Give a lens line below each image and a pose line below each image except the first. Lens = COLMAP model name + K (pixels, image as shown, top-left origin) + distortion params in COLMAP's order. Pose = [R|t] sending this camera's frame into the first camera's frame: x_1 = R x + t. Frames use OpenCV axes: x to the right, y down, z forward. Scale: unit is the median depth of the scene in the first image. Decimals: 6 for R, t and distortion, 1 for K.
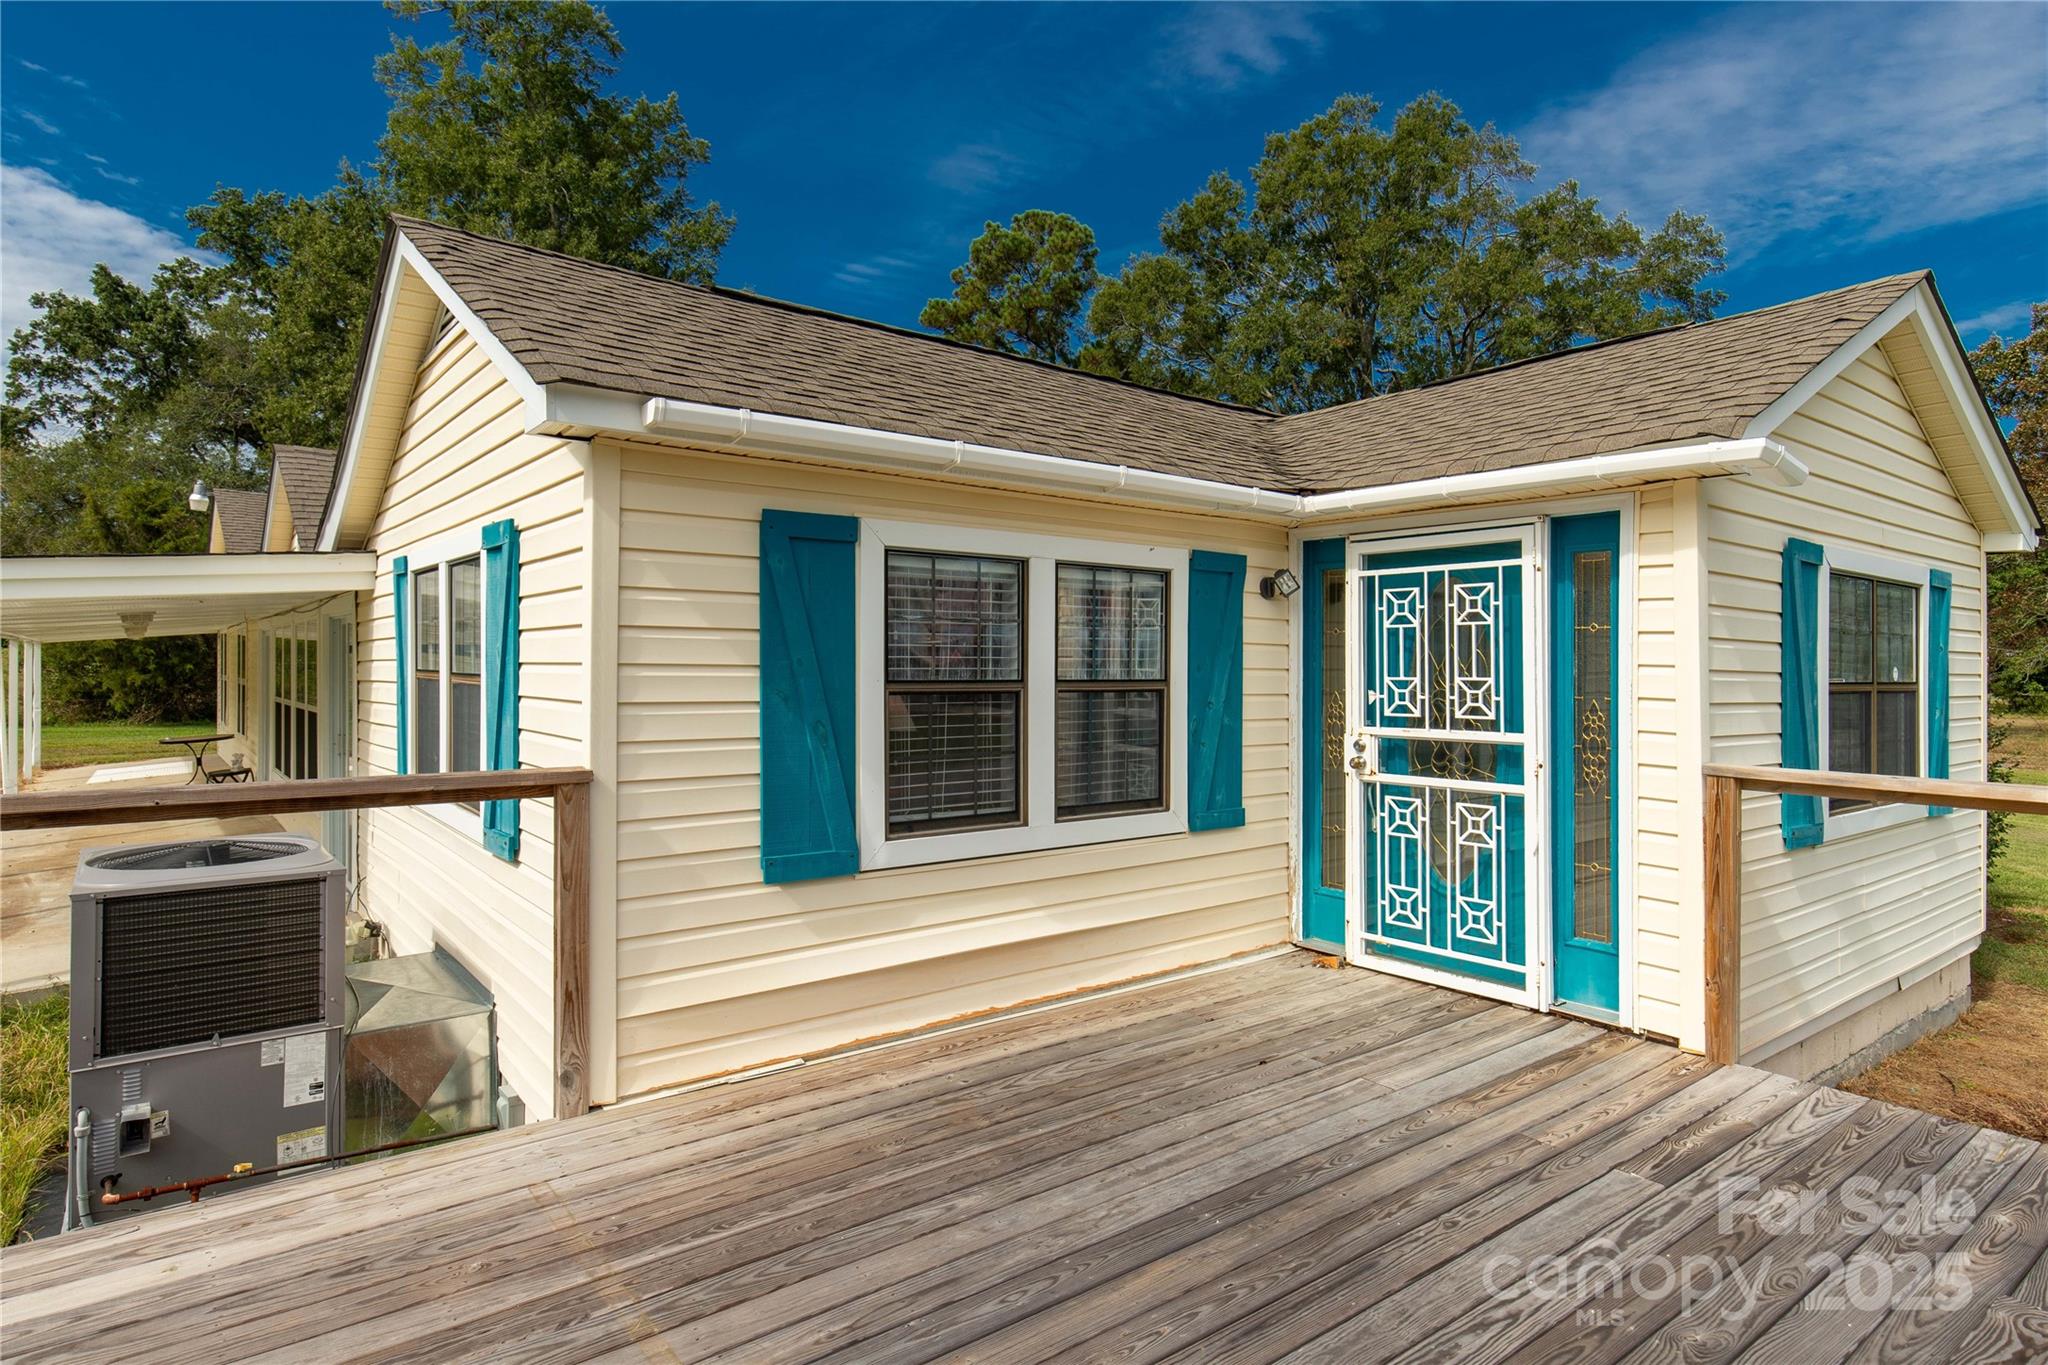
lens RADIAL K [[1161.4, 0, 1016.8], [0, 1161.4, 677.2], [0, 0, 1]] dist [0.005475, -0.001588]
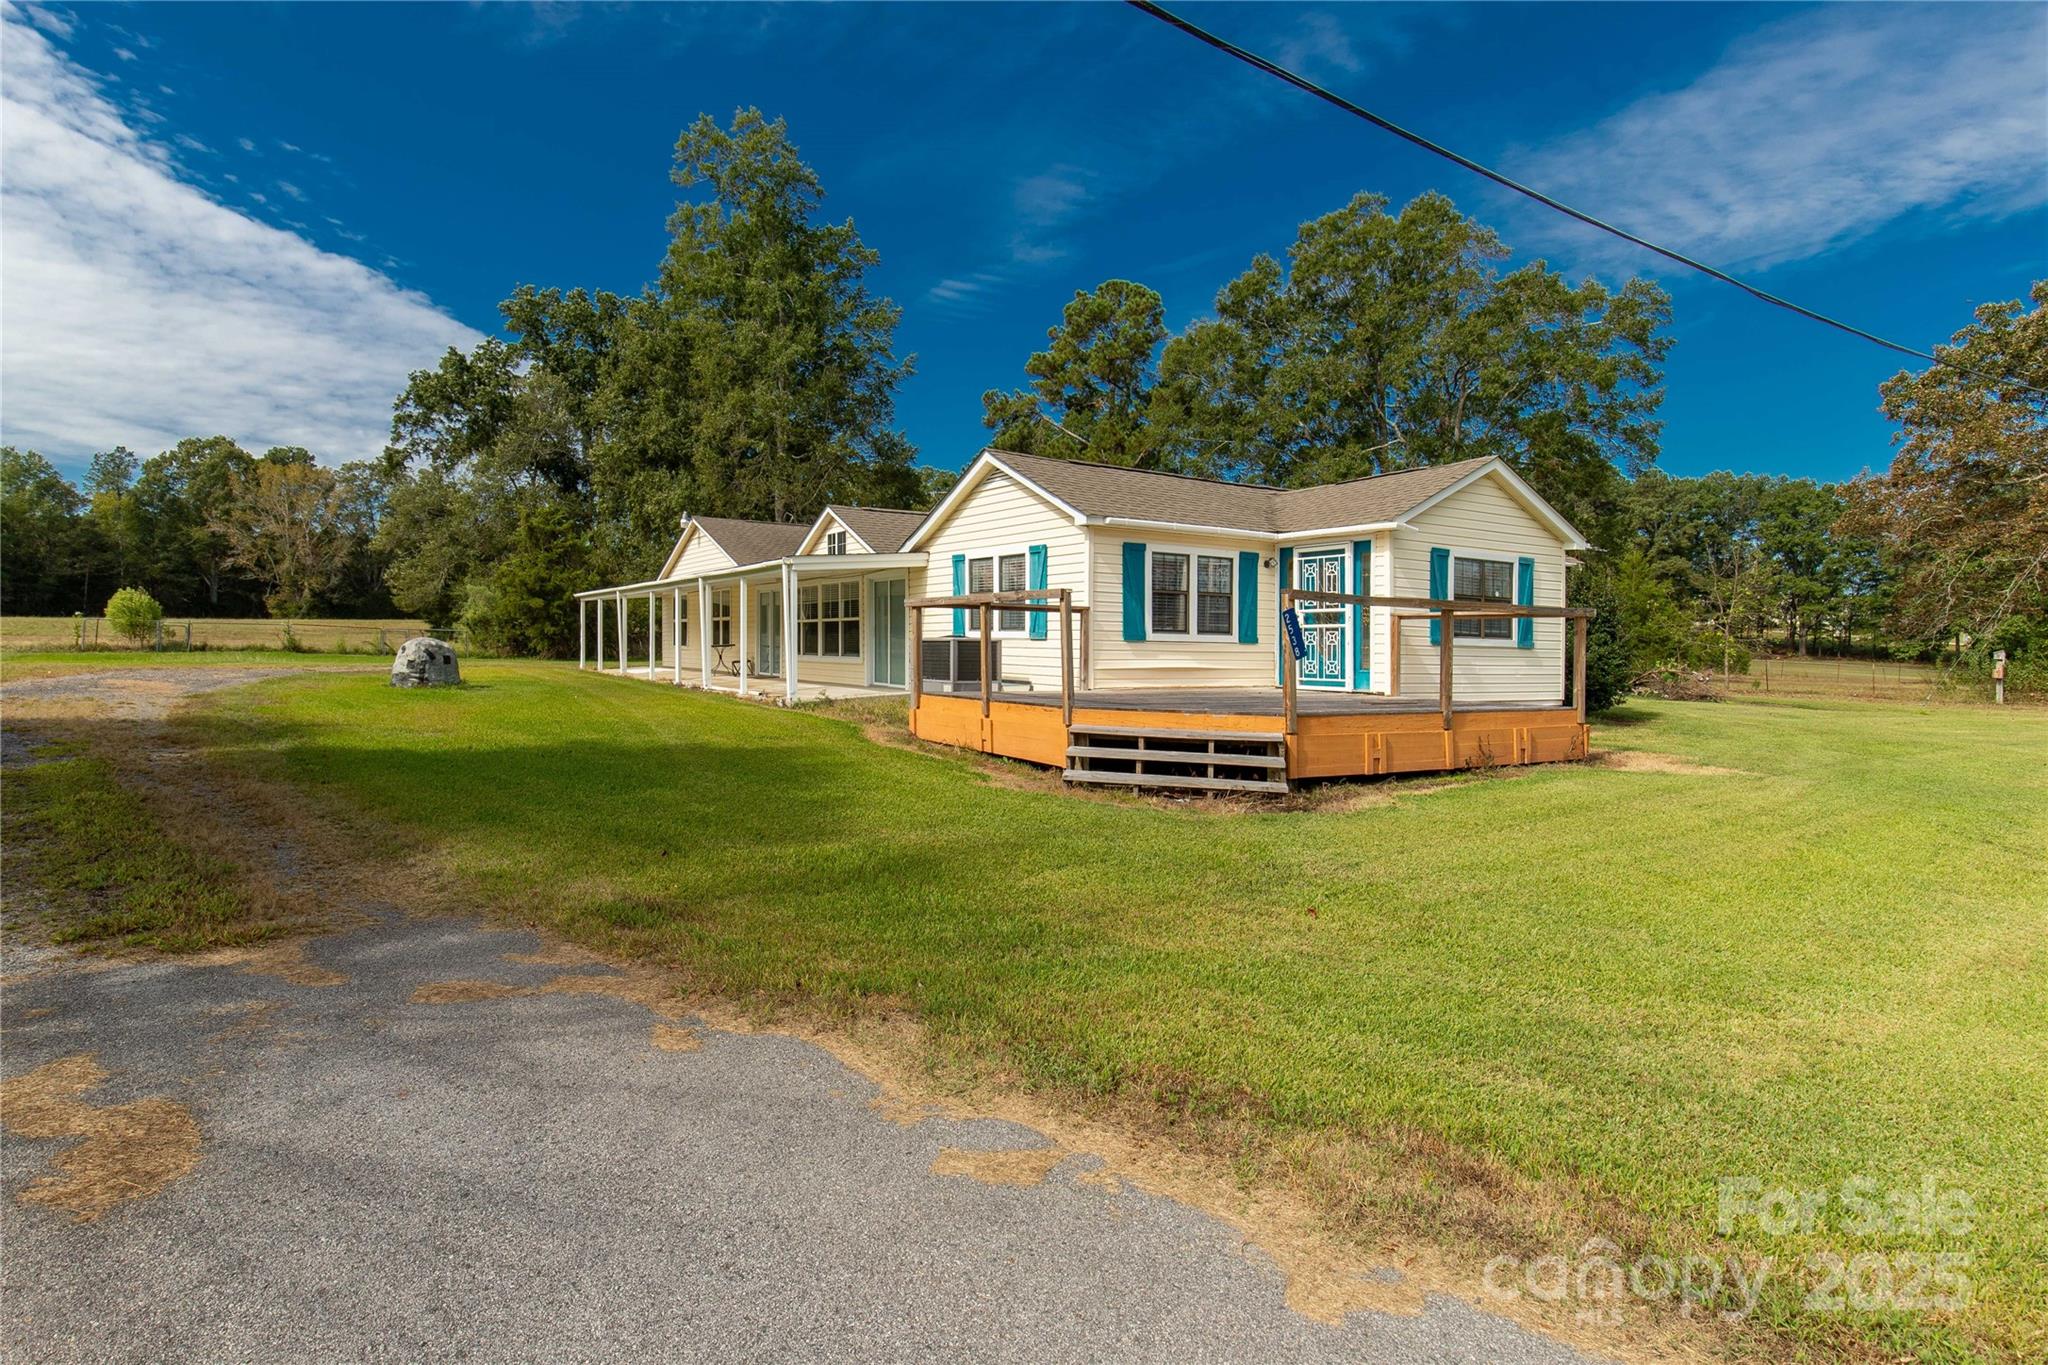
lens RADIAL K [[974.4, 0, 958.3], [0, 974.4, 612.2], [0, 0, 1]] dist [0.003354, 0.000436]
pose [[0.991220, 0.004731, -0.132142, -0.021849], [-0.009825, 0.999232, -0.037924, 0.013837], [0.131861, 0.038889, 0.990505, -0.146105]]
